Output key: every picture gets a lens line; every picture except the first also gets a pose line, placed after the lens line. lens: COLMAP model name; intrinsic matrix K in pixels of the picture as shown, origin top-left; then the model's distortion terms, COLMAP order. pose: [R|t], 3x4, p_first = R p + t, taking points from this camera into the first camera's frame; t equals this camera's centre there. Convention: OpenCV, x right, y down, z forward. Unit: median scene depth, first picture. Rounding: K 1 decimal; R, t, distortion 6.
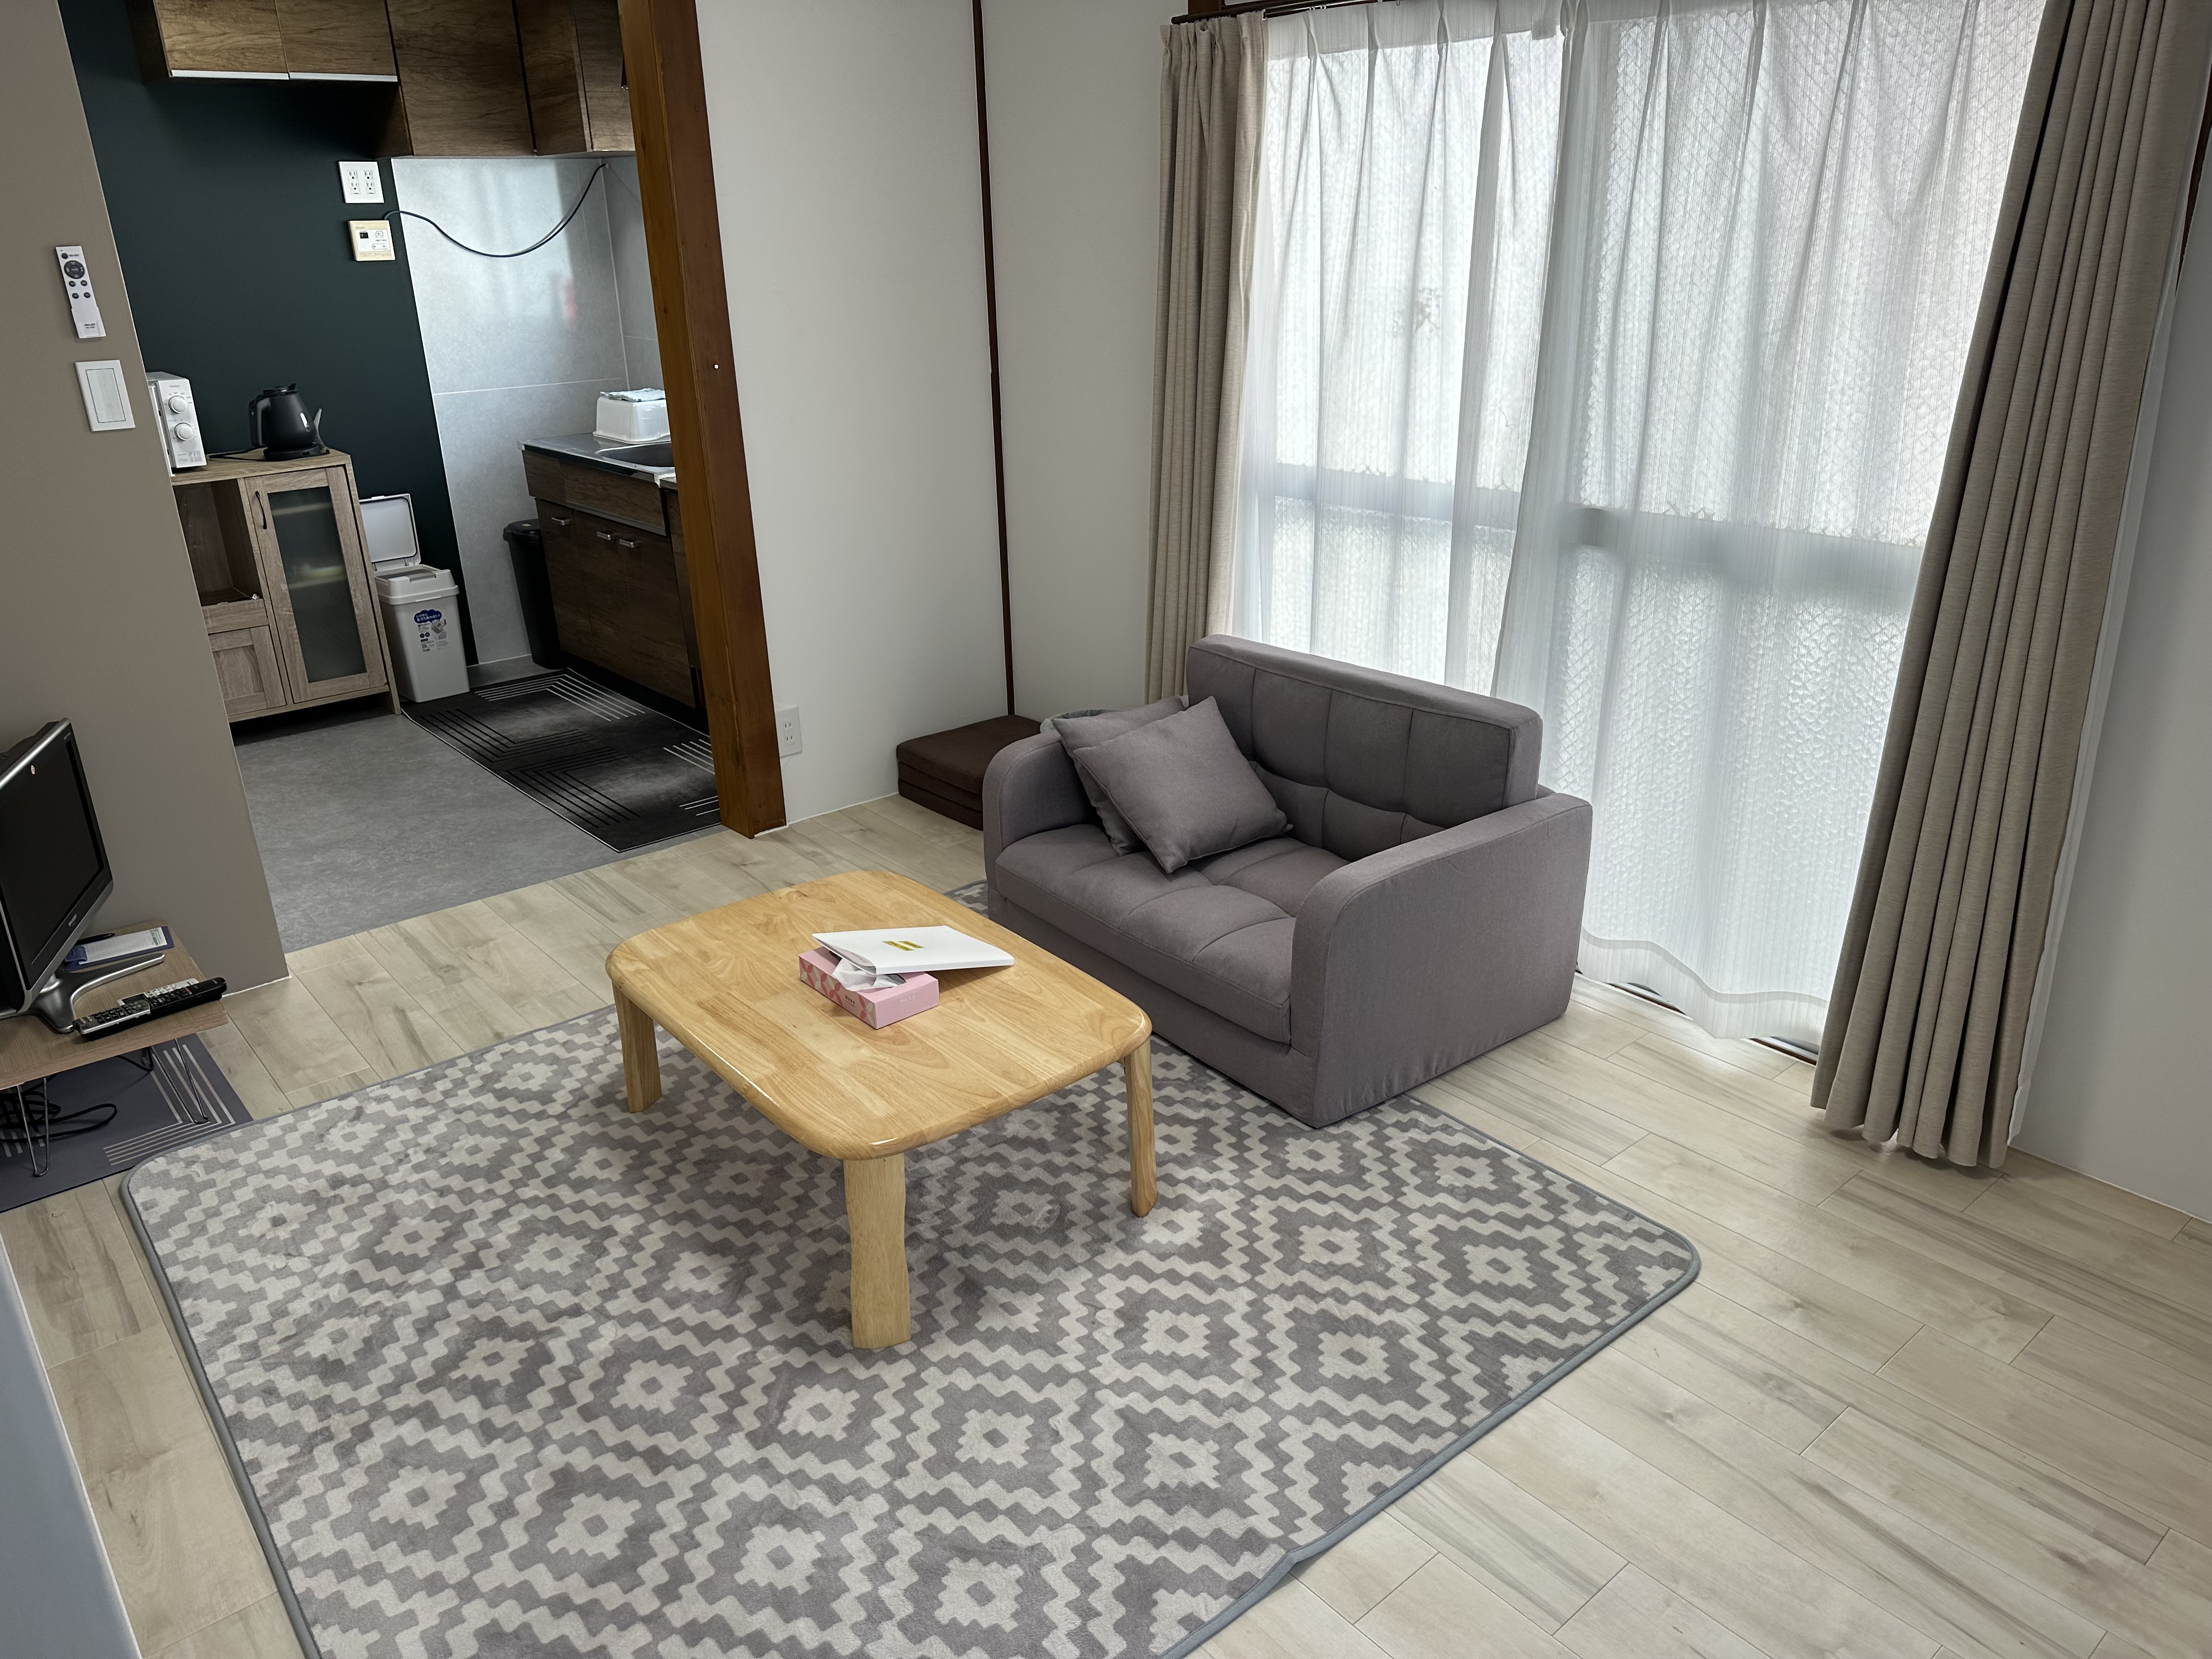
lens RADIAL K [[1560.1, 0, 1106.0], [0, 1560.1, 829.5], [0, 0, 1]] dist [0.025768, -0.079668]
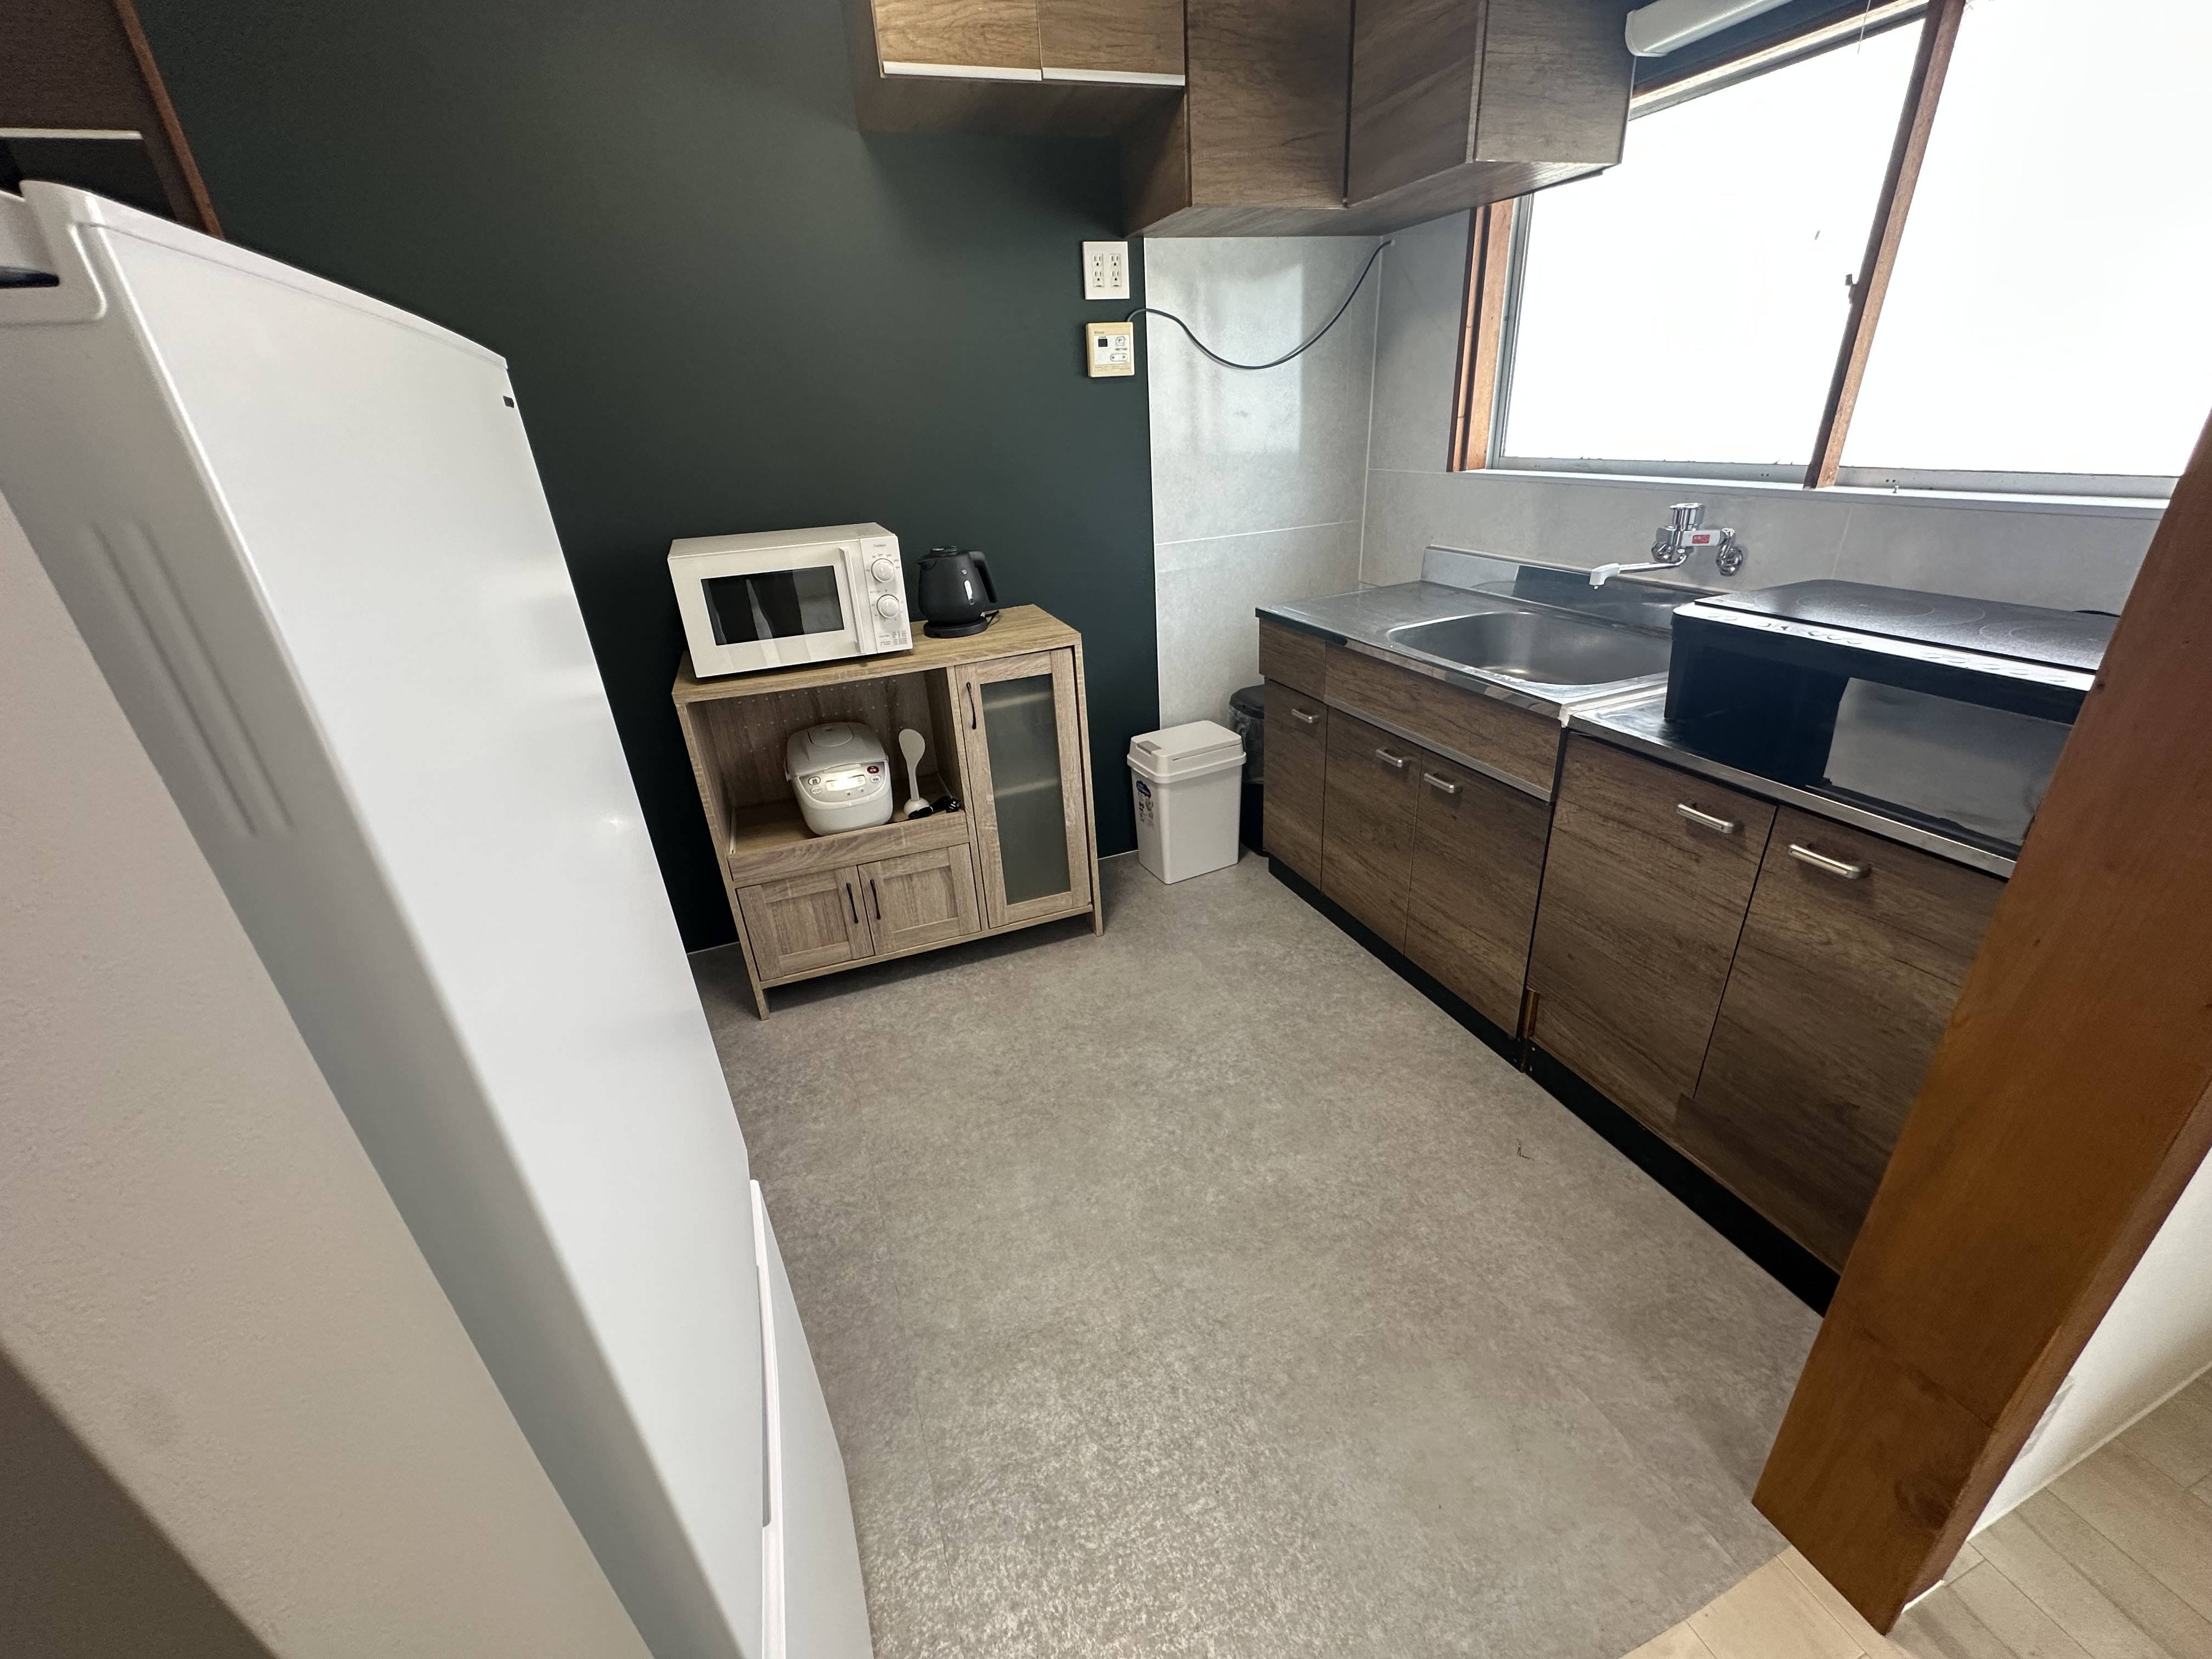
lens RADIAL K [[888.9, 0, 1106.0], [0, 888.9, 829.5], [0, 0, 1]] dist [0.039355, 0.000030]
pose [[0.947088, 0.111045, -0.301154, -0.328964], [-0.087267, 0.991989, 0.091336, -0.184836], [0.308884, -0.060223, 0.949191, 0.580609]]
